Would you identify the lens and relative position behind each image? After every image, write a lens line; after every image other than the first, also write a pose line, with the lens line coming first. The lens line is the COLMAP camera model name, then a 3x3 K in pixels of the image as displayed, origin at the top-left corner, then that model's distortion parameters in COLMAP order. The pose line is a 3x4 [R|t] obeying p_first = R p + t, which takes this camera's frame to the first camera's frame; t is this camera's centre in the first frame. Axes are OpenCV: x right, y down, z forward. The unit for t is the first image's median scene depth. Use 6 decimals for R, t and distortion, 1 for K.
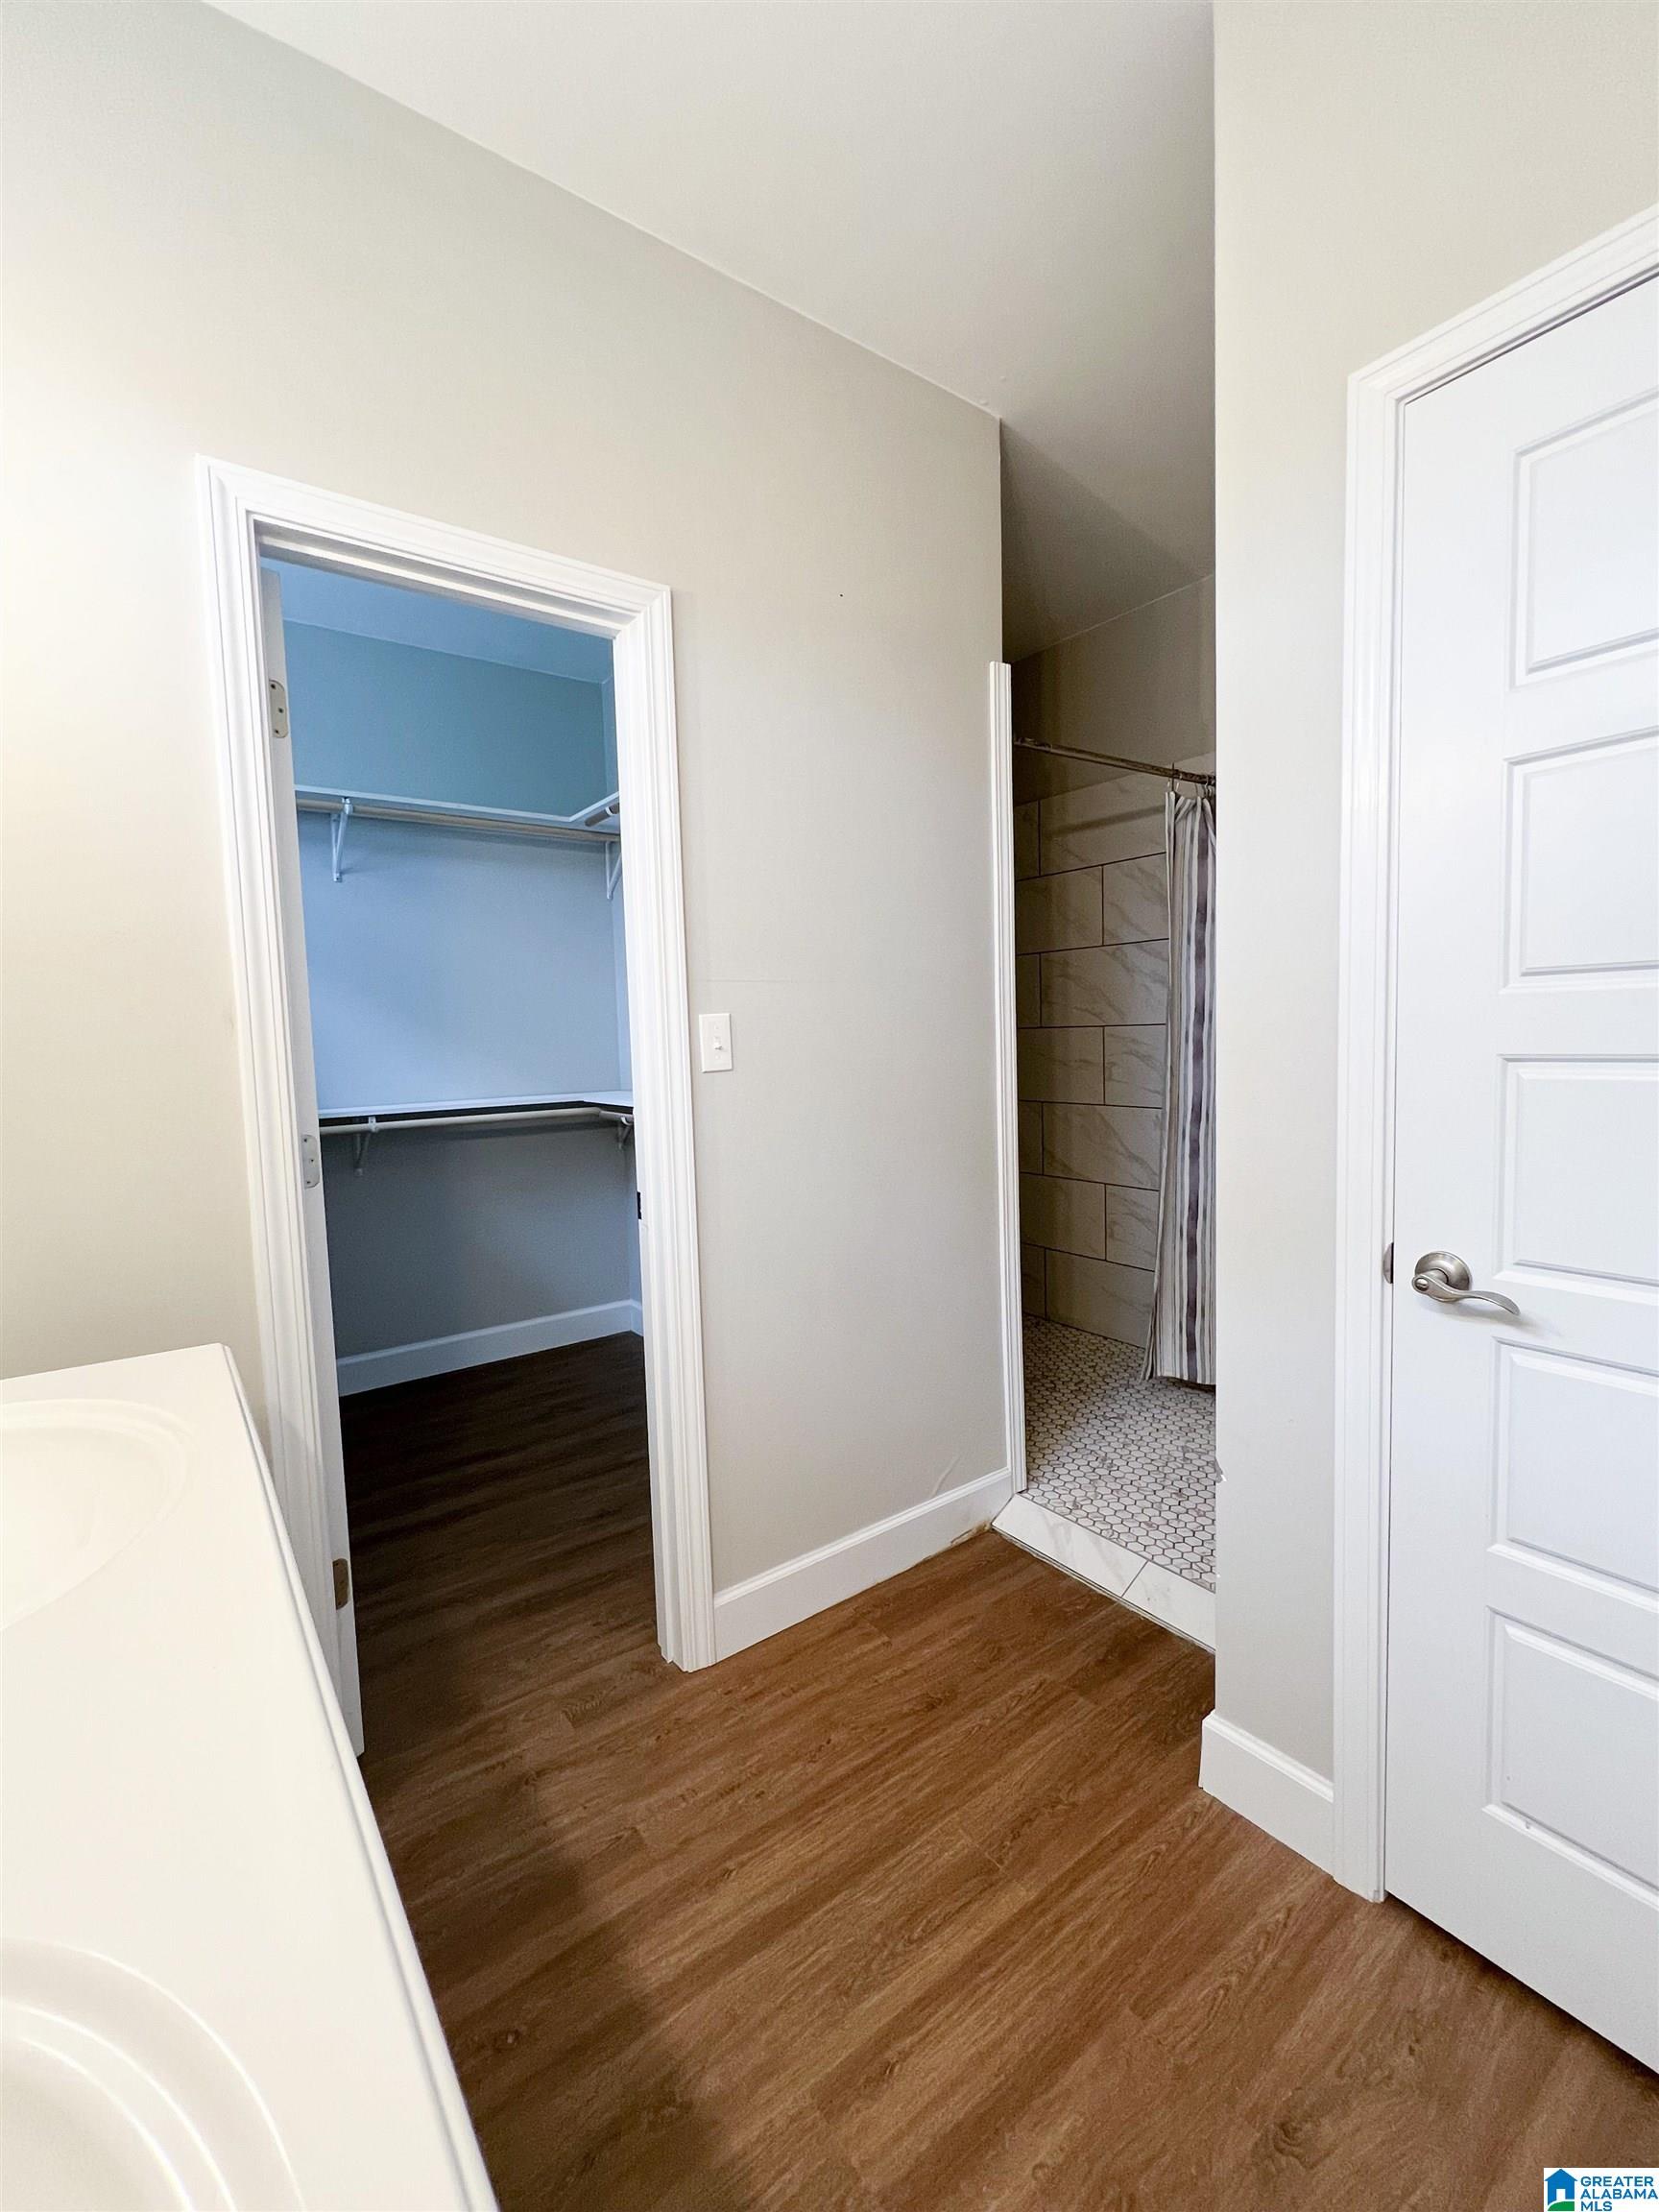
lens RADIAL K [[935.5, 0, 829.5], [0, 935.5, 1106.0], [0, 0, 1]] dist [-0.000733, 0.000080]
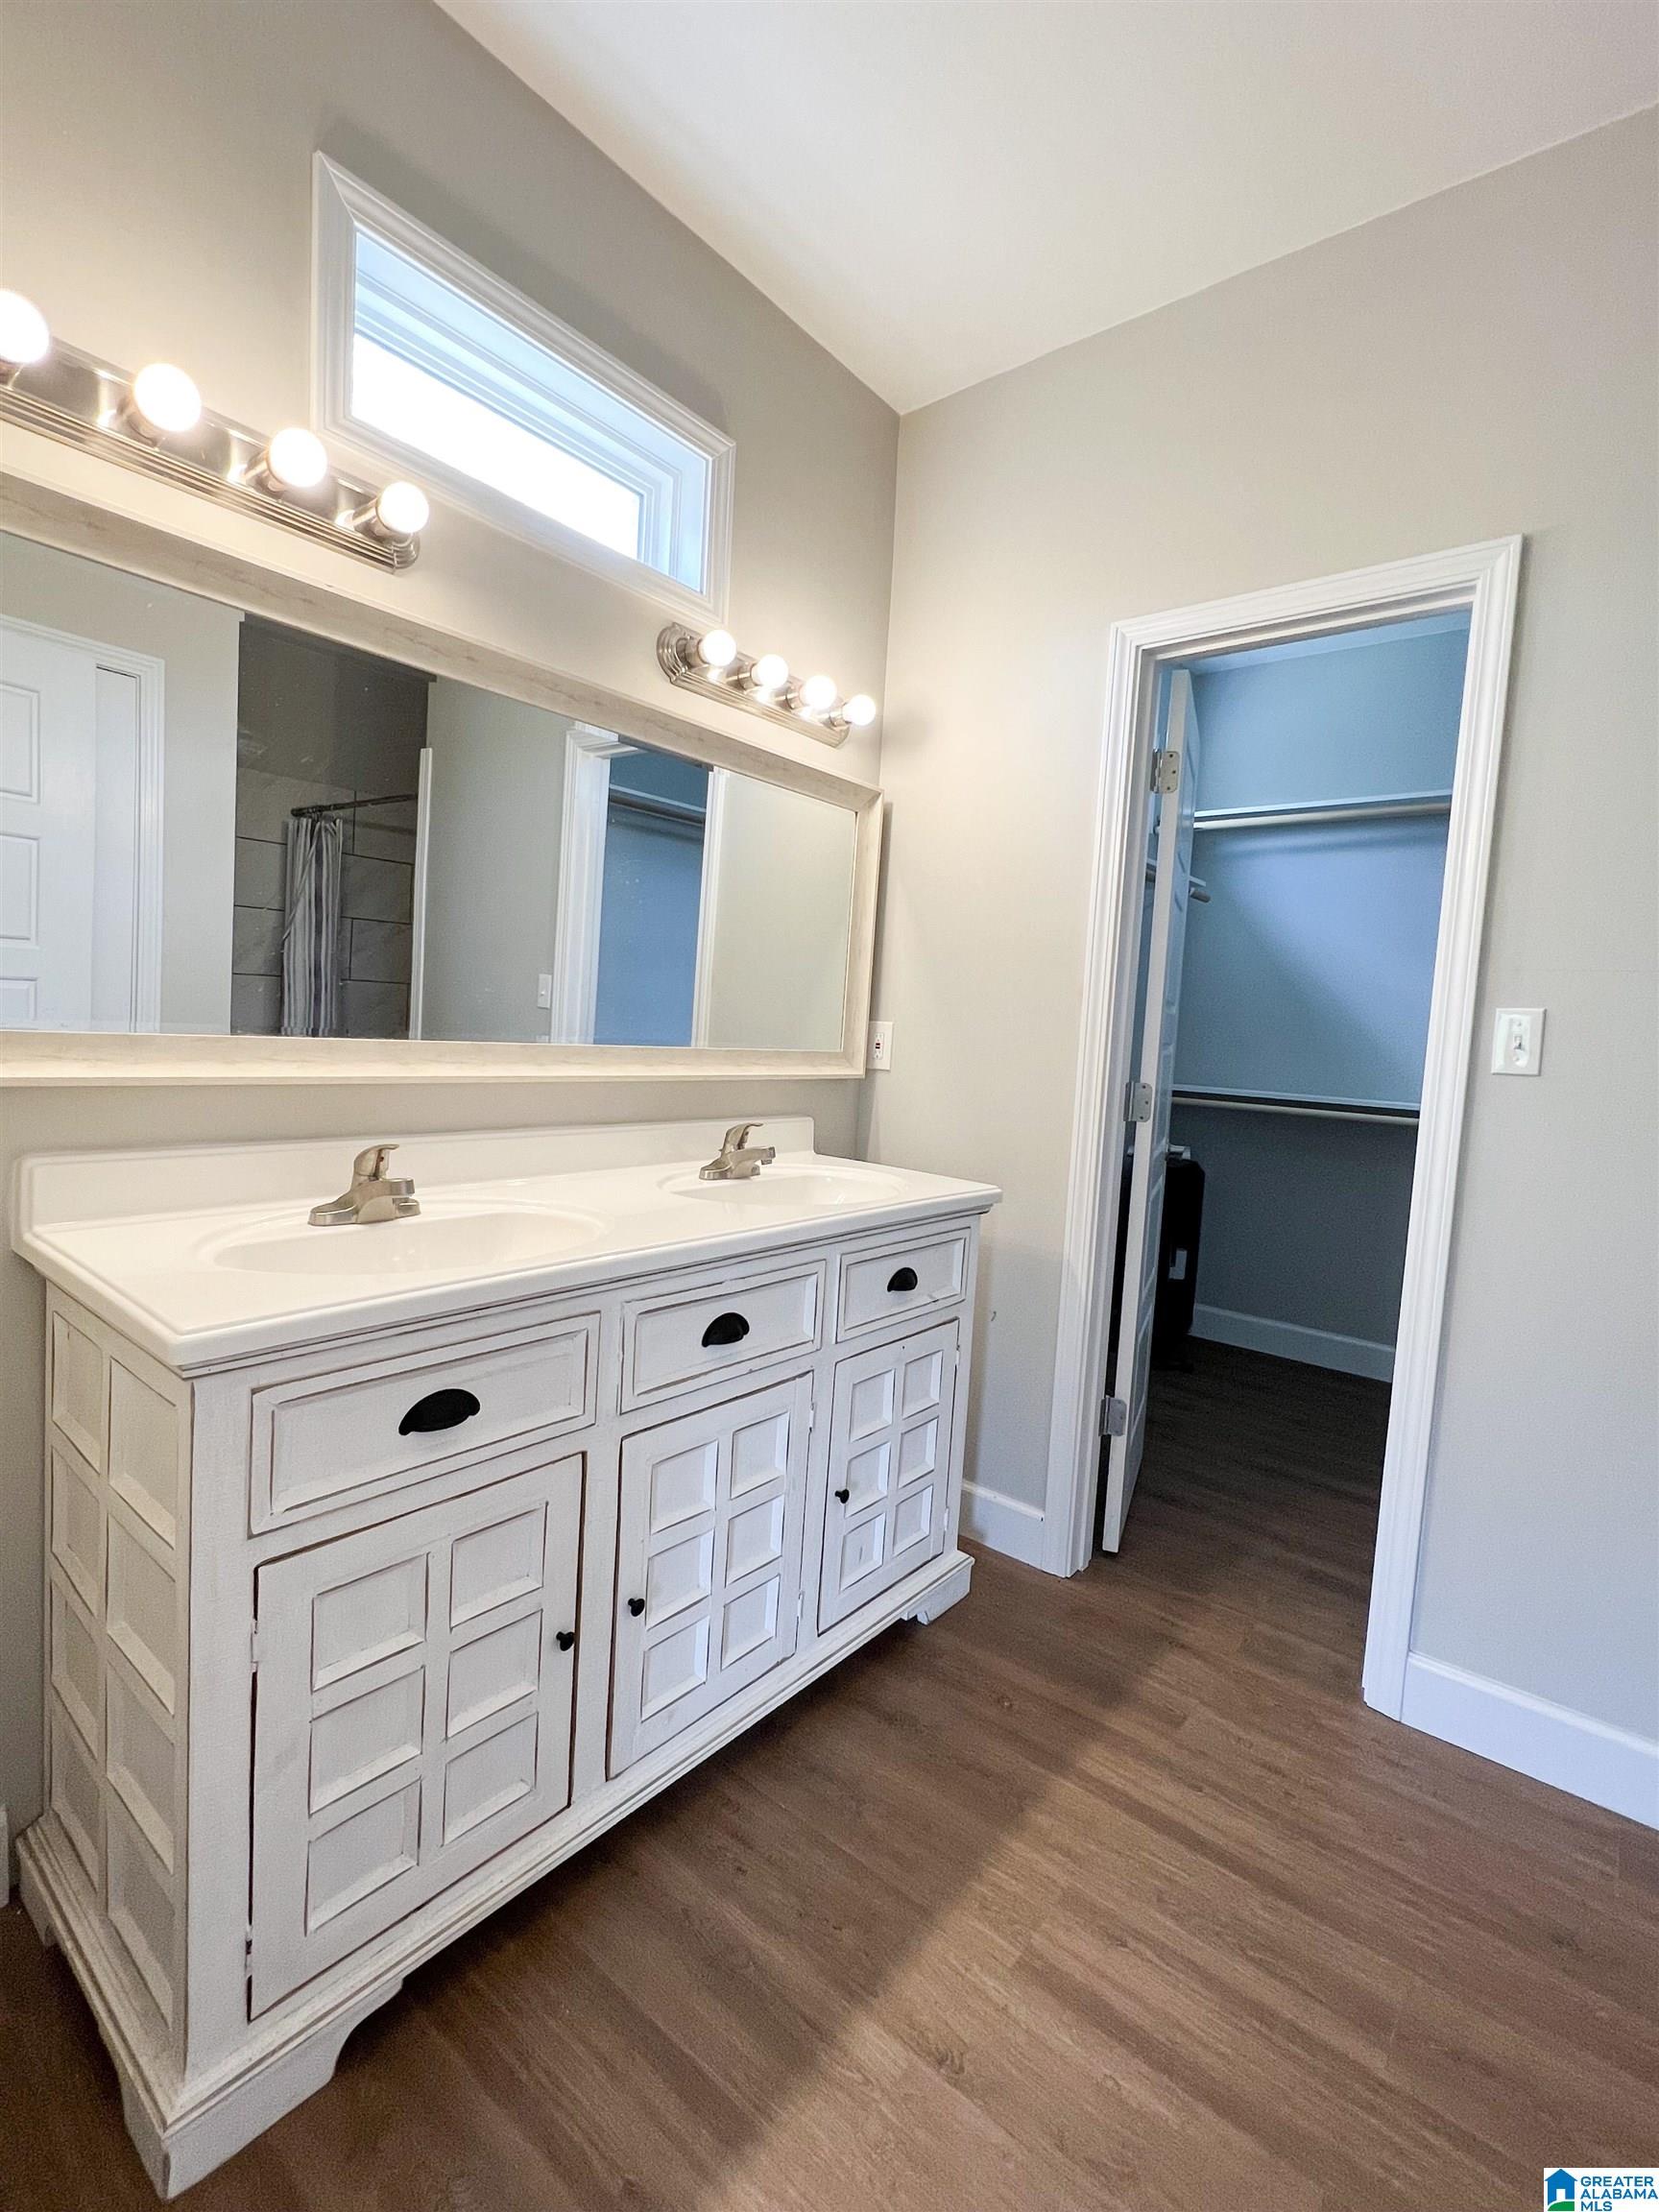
lens RADIAL K [[999.0, 0, 829.5], [0, 999.0, 1106.0], [0, 0, 1]] dist [-0.000381, 0.000323]
pose [[0.245149, 0.123799, -0.961549, 0.507024], [-0.140136, 0.985922, 0.091209, -0.002607], [0.959304, 0.112388, 0.259046, 0.128843]]
